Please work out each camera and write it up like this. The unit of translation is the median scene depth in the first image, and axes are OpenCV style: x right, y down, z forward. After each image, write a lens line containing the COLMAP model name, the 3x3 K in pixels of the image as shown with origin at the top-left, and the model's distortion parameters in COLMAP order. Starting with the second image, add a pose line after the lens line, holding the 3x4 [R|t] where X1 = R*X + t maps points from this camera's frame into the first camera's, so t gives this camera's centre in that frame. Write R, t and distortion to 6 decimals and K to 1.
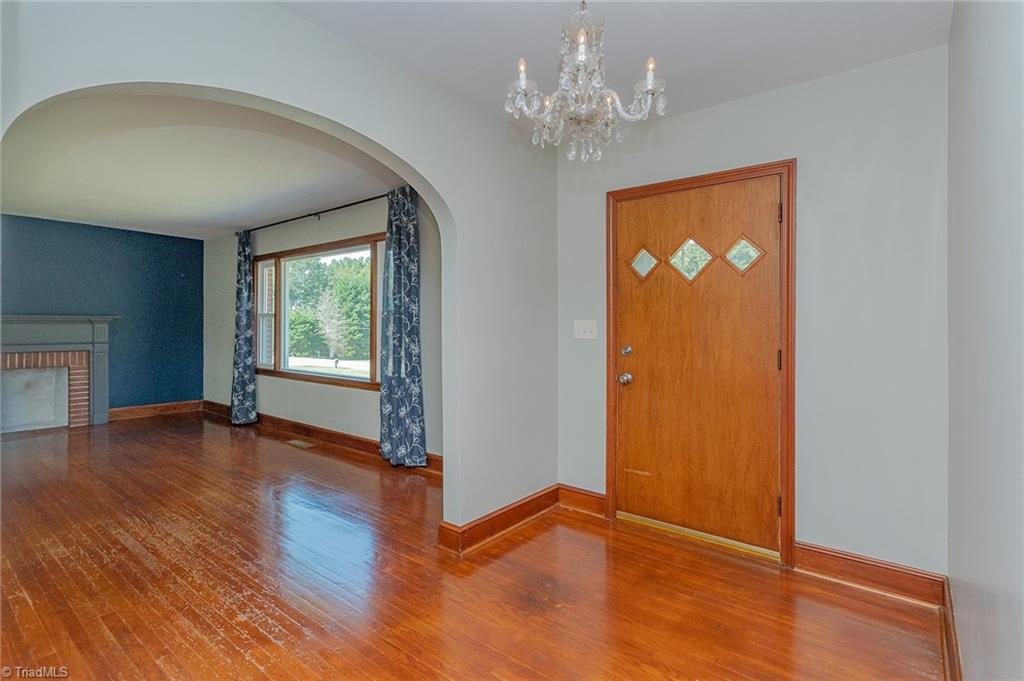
lens RADIAL K [[486.3, 0, 512.9], [0, 486.3, 322.7], [0, 0, 1]] dist [0.001948, -0.000133]
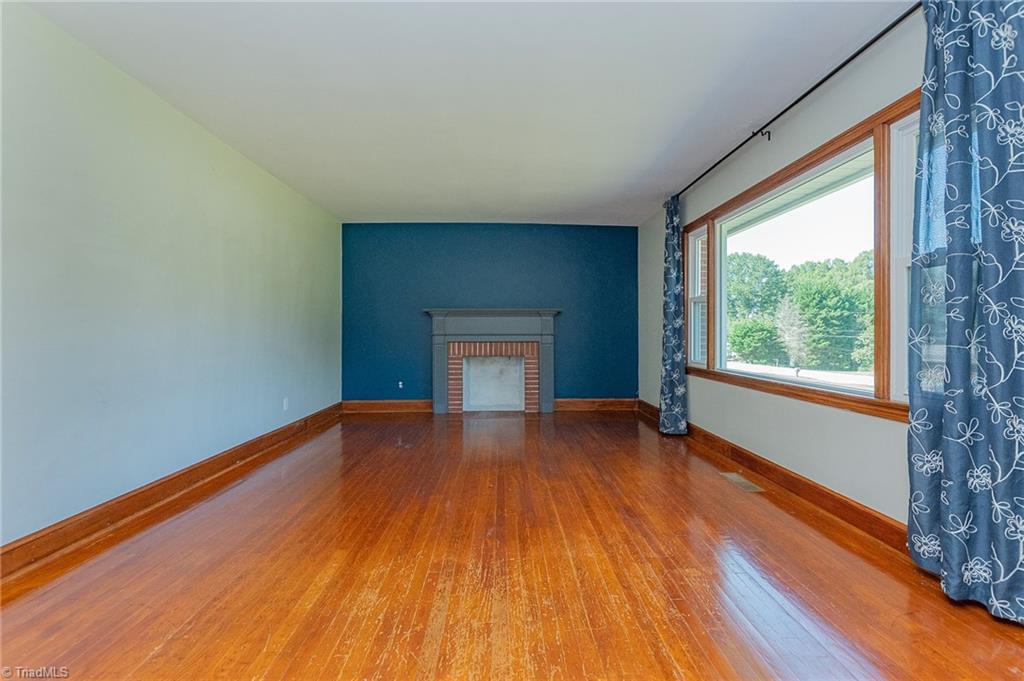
lens RADIAL K [[459.6, 0, 512.0], [0, 459.6, 340.5], [0, 0, 1]] dist [0.013371, -0.000325]
pose [[0.620637, 0.001613, -0.784097, -0.118971], [0.014491, 0.999803, 0.013527, 0.038023], [0.783964, -0.019758, 0.620491, 0.320558]]
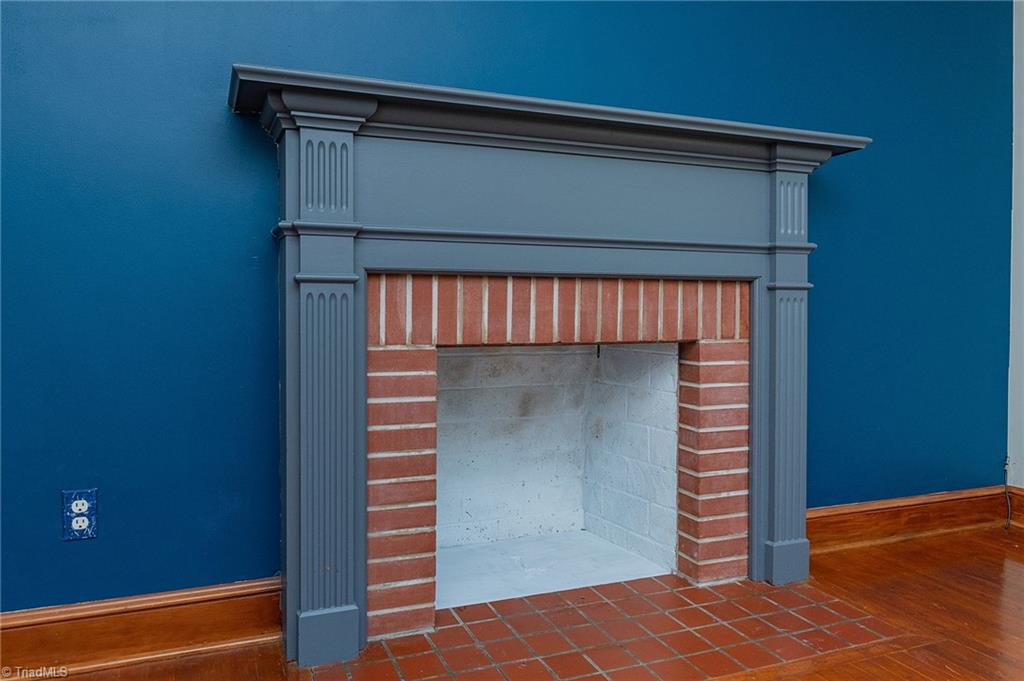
lens RADIAL K [[772.9, 0, 512.0], [0, 772.9, 340.5], [0, 0, 1]] dist [0.003103, 0.001136]
pose [[0.858881, 0.024469, -0.511590, -0.732710], [0.004927, 0.998417, 0.056024, 0.061375], [0.512151, -0.050638, 0.857401, 0.572043]]
